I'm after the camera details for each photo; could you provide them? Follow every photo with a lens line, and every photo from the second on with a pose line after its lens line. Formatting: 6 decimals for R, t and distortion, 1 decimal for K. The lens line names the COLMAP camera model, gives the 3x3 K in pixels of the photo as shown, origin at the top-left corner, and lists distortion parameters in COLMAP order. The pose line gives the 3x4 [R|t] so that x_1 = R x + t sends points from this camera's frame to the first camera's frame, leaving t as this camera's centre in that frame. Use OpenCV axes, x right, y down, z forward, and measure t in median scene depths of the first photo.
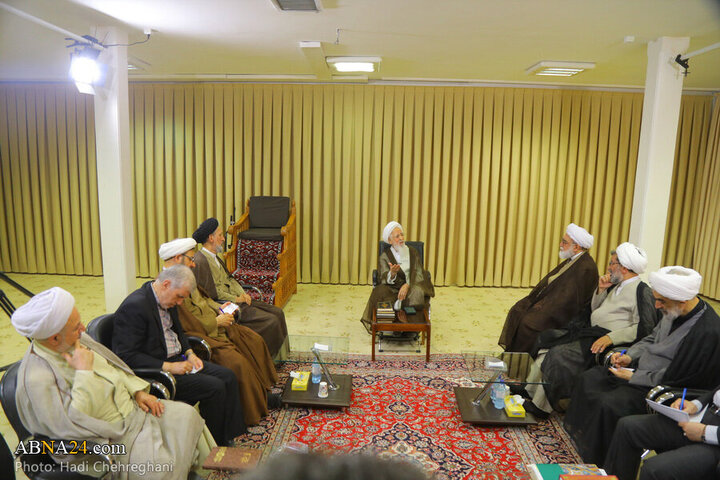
lens RADIAL K [[503.2, 0, 352.4], [0, 503.2, 249.9], [0, 0, 1]] dist [-0.118024, 0.074781]
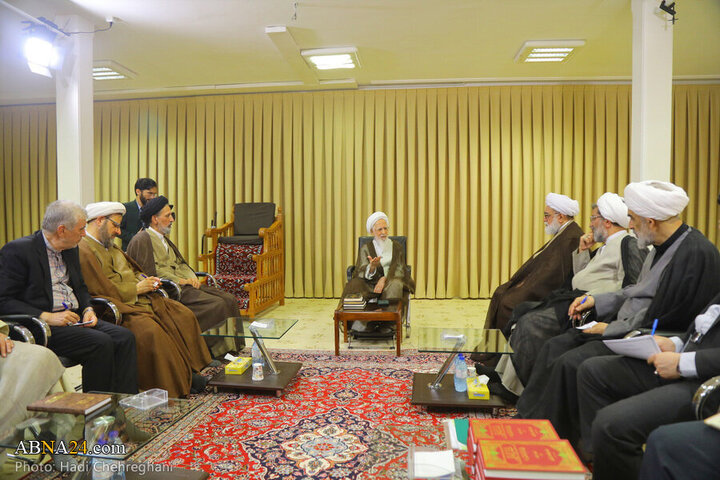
lens RADIAL K [[497.0, 0, 359.1], [0, 497.0, 254.1], [0, 0, 1]] dist [-0.121901, 0.070733]
pose [[0.997100, -0.019347, -0.073599, 0.163515], [0.011454, 0.994280, -0.106190, 0.150434], [0.075232, 0.105039, 0.991618, 0.128386]]
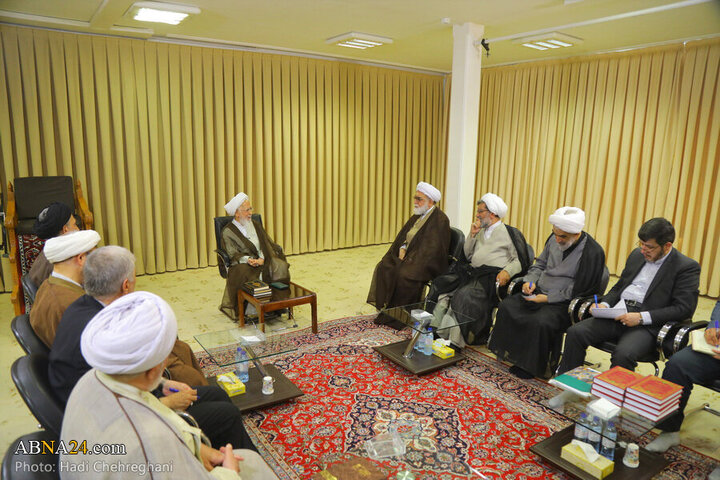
lens RADIAL K [[497.0, 0, 359.1], [0, 497.0, 254.1], [0, 0, 1]] dist [-0.121901, 0.070733]
pose [[0.796046, -0.135642, 0.589841, -0.361781], [0.103011, 0.990708, 0.088804, -0.006246], [-0.596406, -0.009932, 0.802622, 0.193971]]
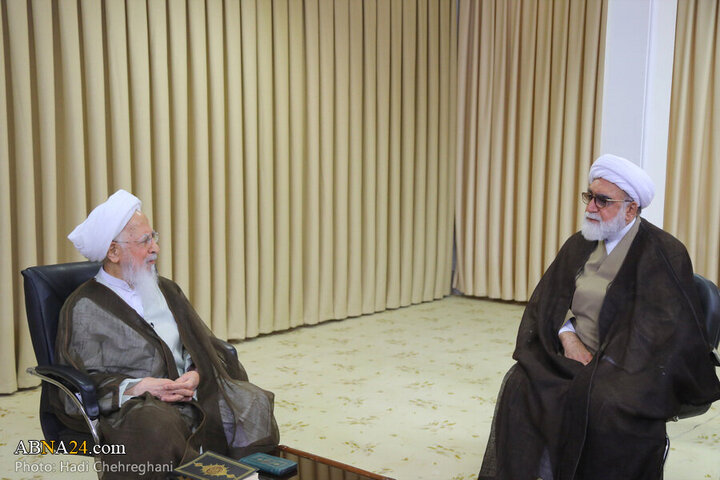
lens RADIAL K [[952.9, 0, 360.0], [0, 952.9, 240.0], [0, 0, 1]] dist [0.188507, 0.016982]
pose [[0.630050, -0.104617, 0.769476, -0.356354], [0.136825, 0.990337, 0.022612, -0.029367], [-0.764406, 0.091037, 0.638276, 0.655659]]
